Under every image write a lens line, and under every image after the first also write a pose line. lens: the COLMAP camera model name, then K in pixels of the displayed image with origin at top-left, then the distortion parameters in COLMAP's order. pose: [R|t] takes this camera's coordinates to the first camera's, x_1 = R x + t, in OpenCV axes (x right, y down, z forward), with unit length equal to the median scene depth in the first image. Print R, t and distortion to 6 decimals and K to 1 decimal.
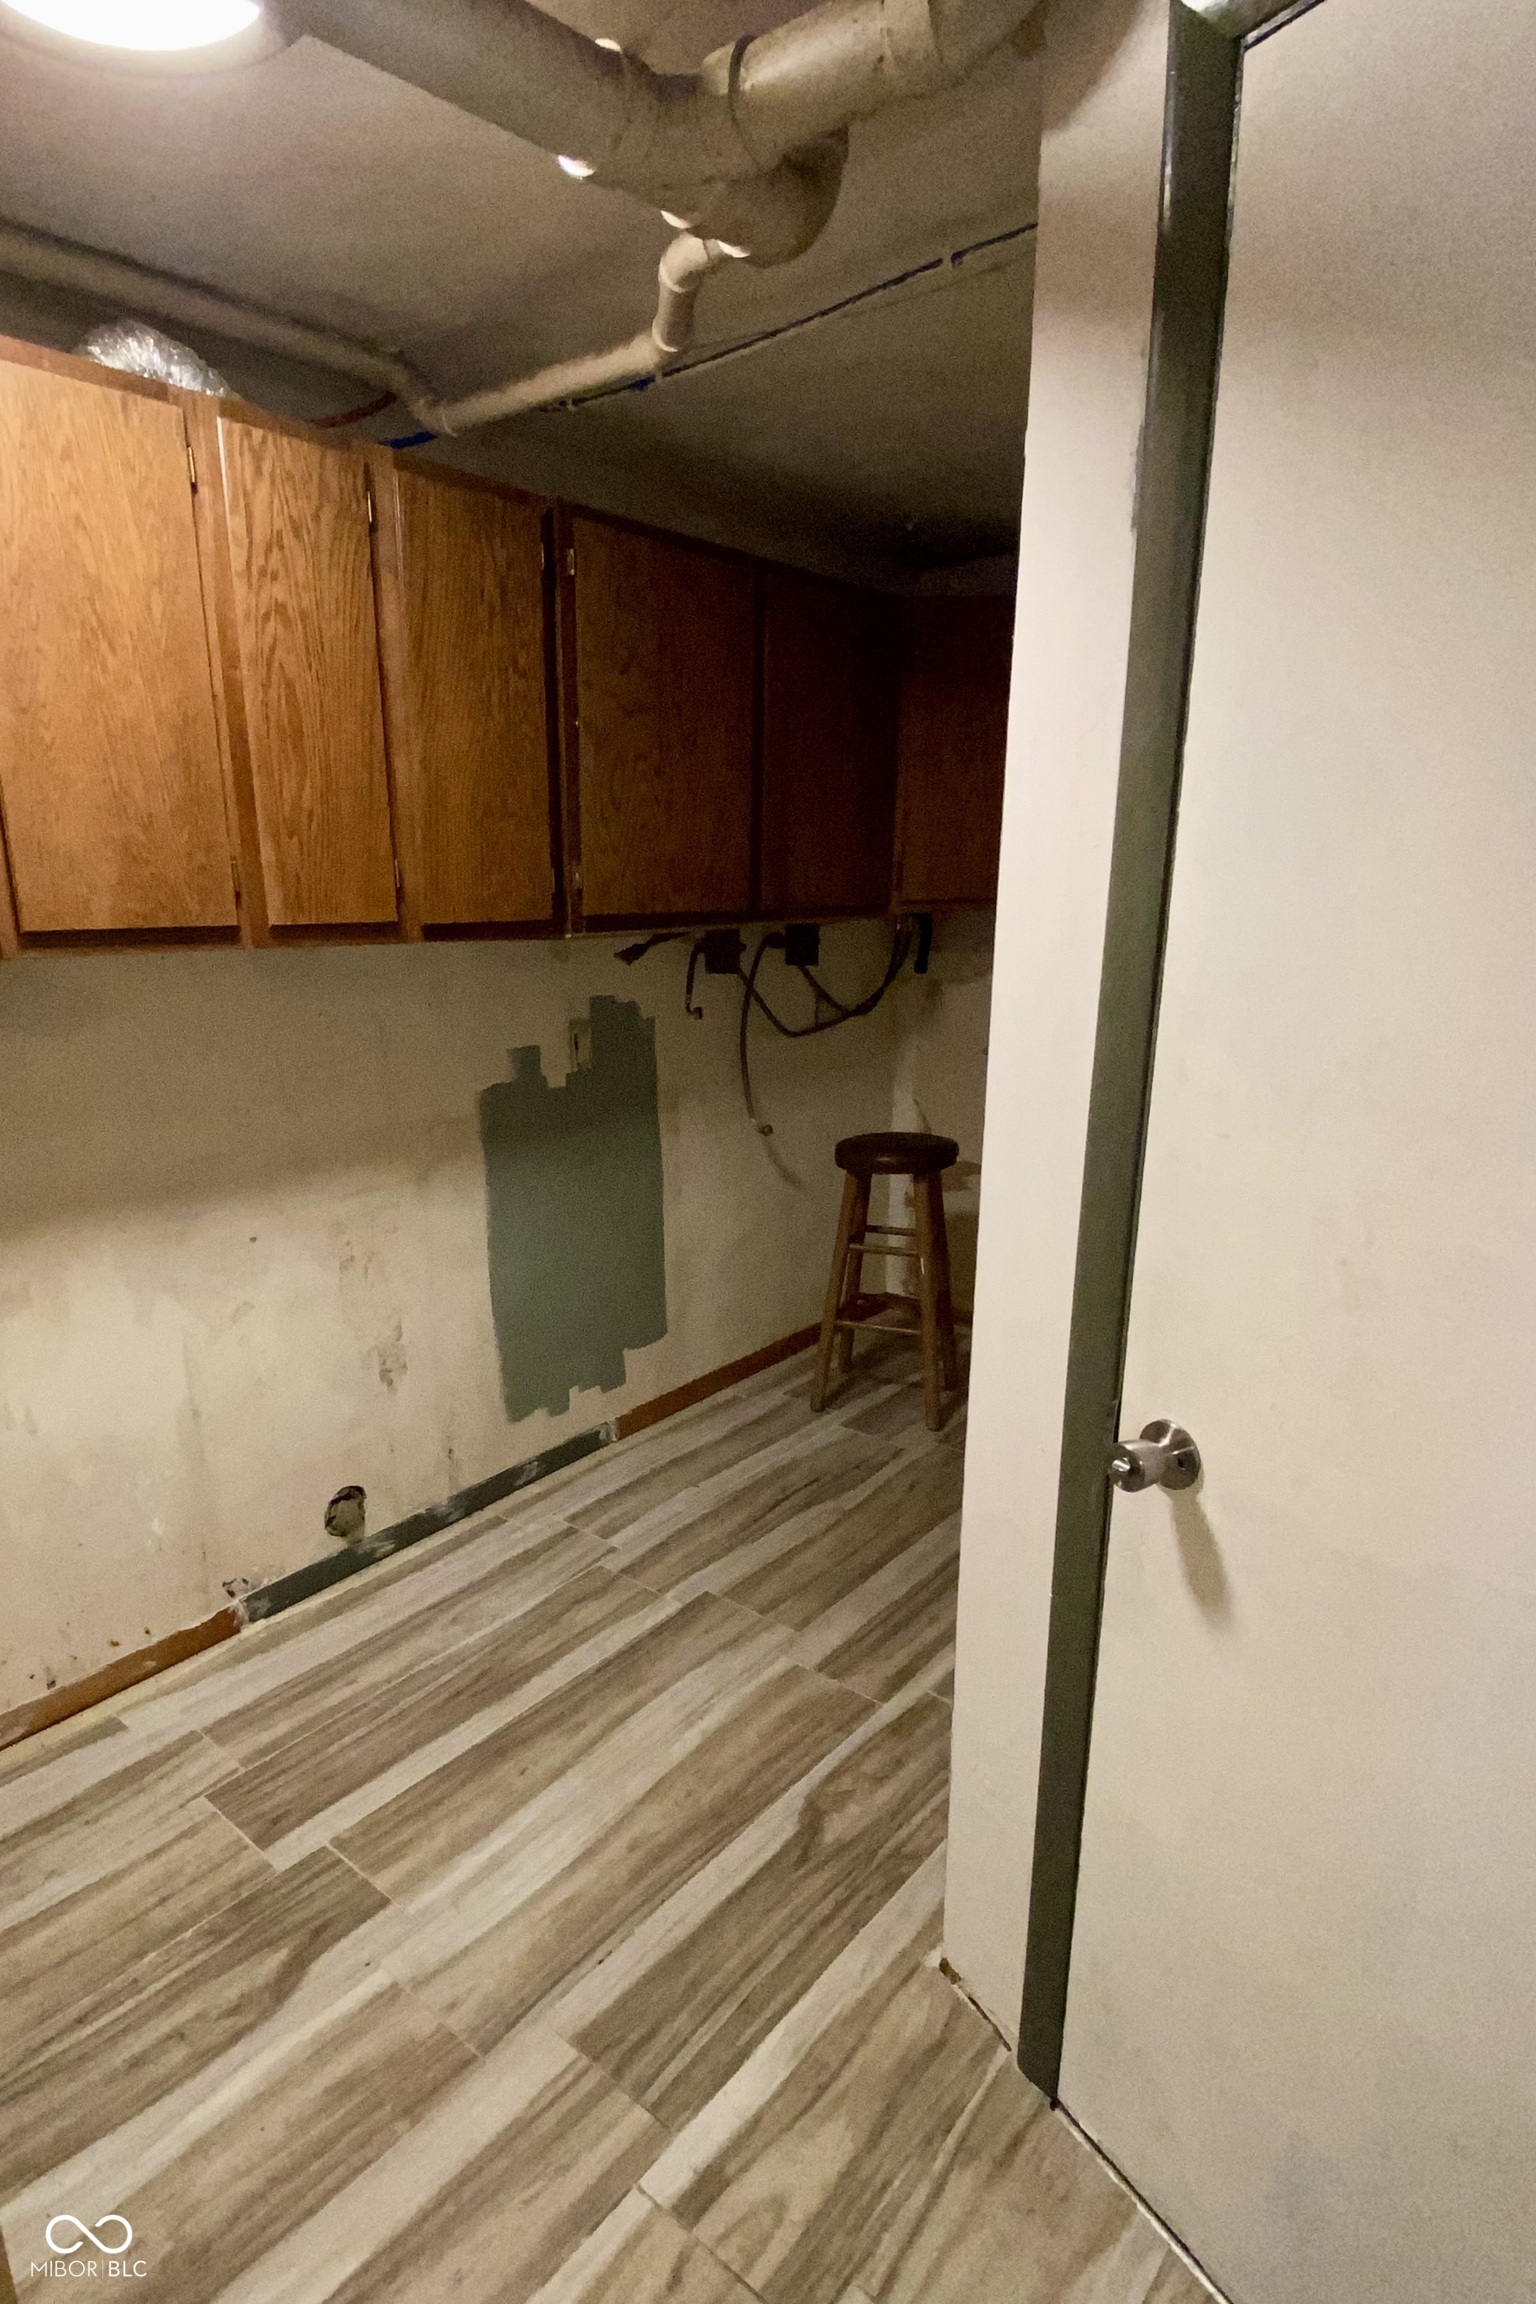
lens RADIAL K [[1180.3, 0, 762.8], [0, 1180.3, 1158.0], [0, 0, 1]] dist [-0.025720, -0.001426]
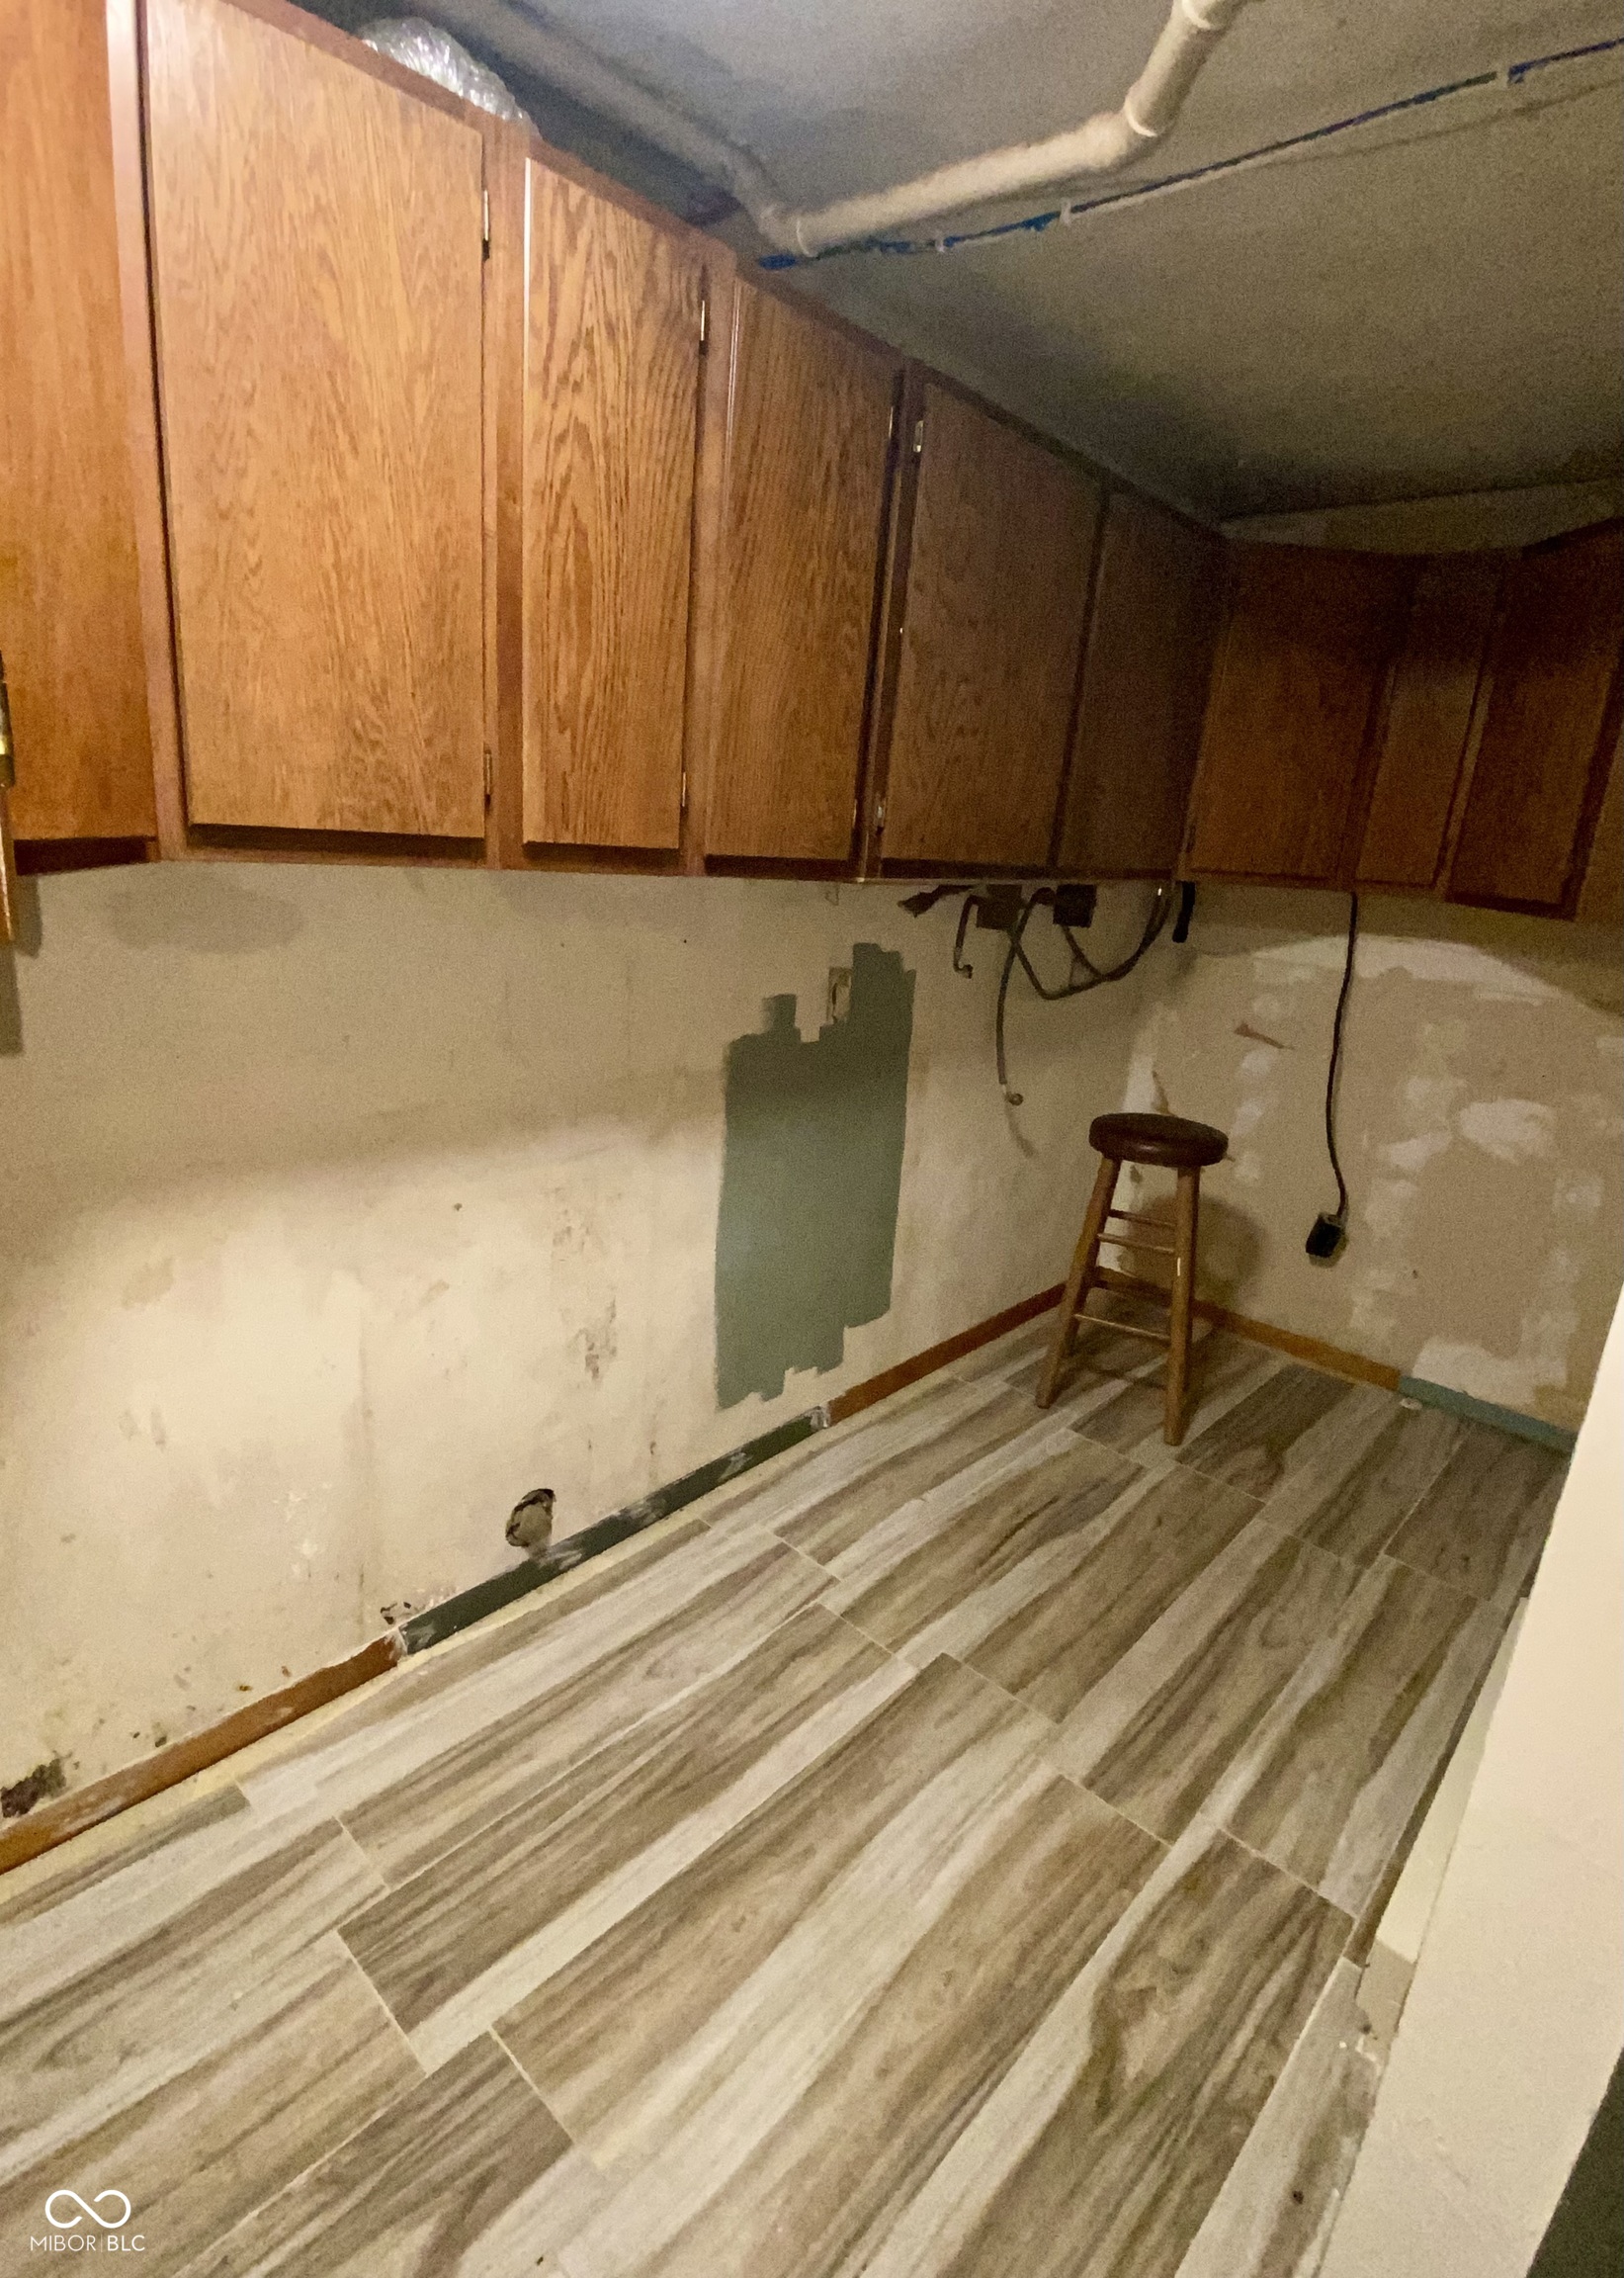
lens RADIAL K [[1061.0, 0, 917.9], [0, 1061.0, 1063.7], [0, 0, 1]] dist [-0.023346, -0.001853]
pose [[0.995215, 0.096018, 0.018117, -0.146138], [-0.096022, 0.995379, -0.000632, -0.069893], [-0.018094, -0.001111, 0.999836, 0.272608]]
